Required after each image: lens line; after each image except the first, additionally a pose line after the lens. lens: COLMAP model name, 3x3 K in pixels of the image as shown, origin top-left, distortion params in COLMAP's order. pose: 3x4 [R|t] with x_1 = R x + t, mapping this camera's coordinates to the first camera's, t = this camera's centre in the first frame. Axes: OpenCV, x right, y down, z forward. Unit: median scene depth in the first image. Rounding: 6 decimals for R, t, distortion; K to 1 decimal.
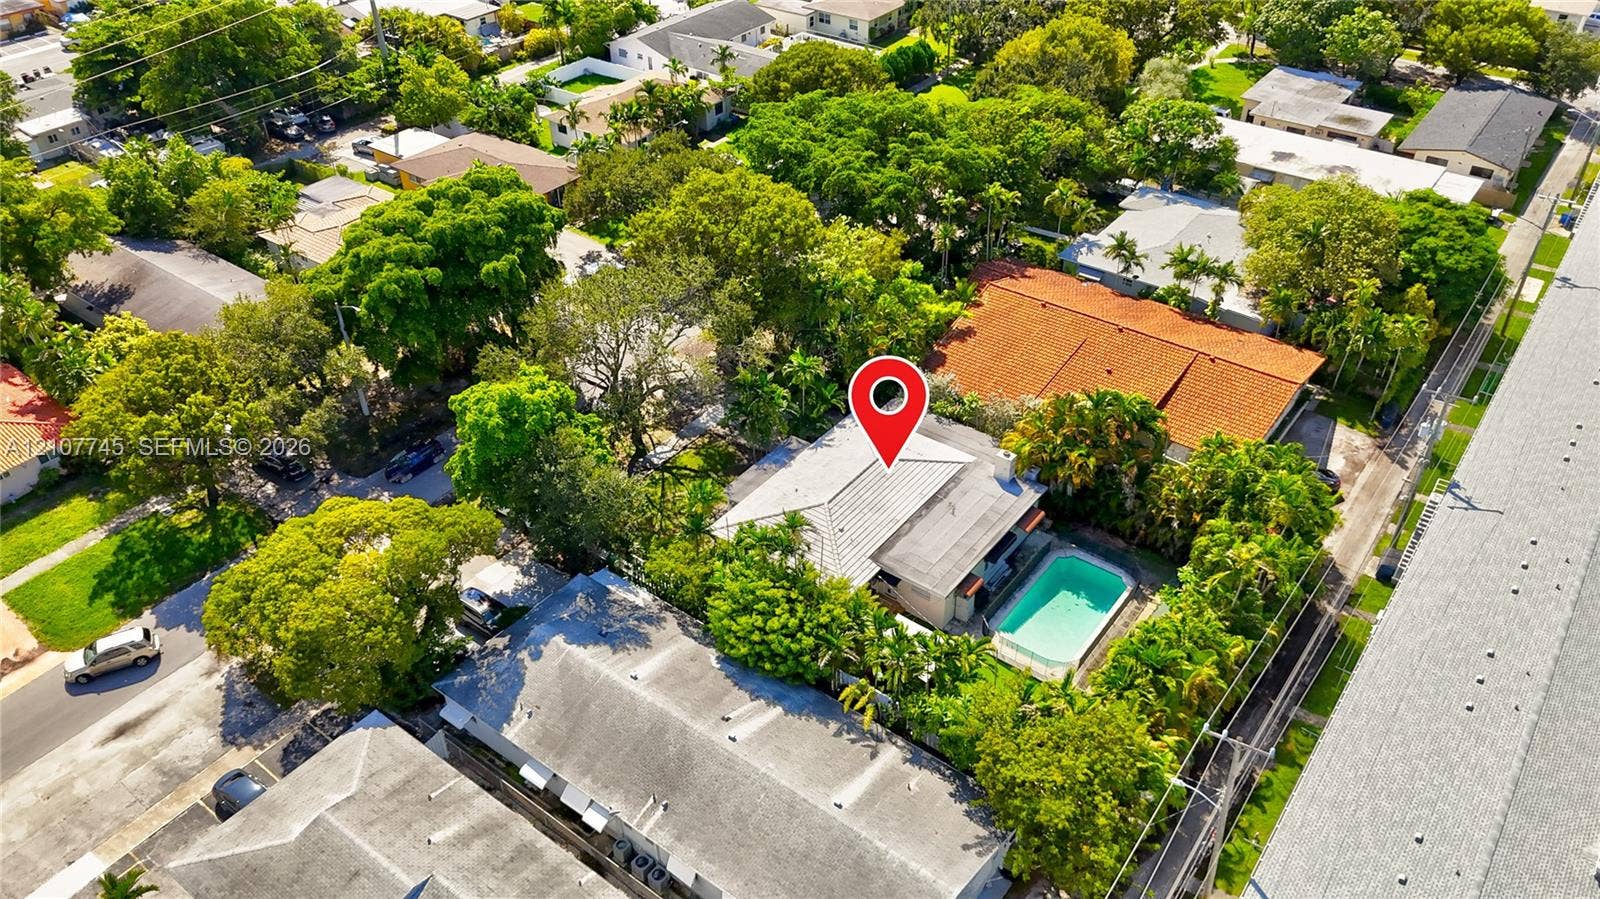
lens RADIAL K [[1186.5, 0, 799.9], [0, 1186.5, 465.2], [0, 0, 1]] dist [0.030691, -0.003047]
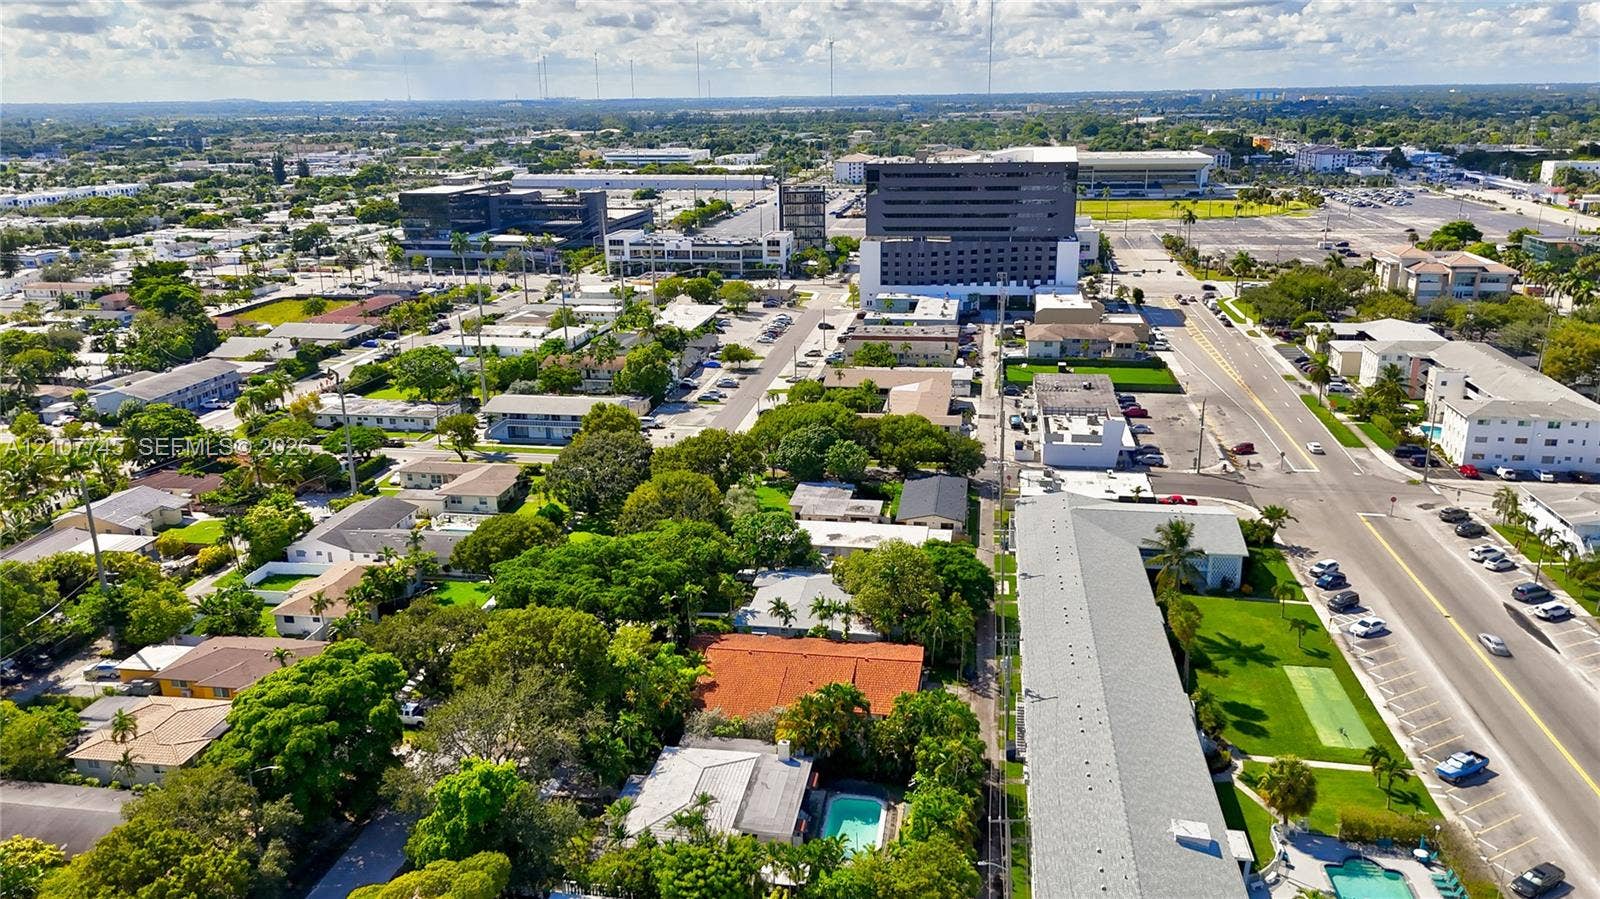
lens RADIAL K [[1186.5, 0, 799.9], [0, 1186.5, 465.2], [0, 0, 1]] dist [0.030691, -0.003047]
pose [[0.883742, -0.142709, 0.445683, -0.288896], [0.290222, 0.914238, -0.282738, 0.068354], [-0.367111, 0.379215, 0.849368, -0.285621]]
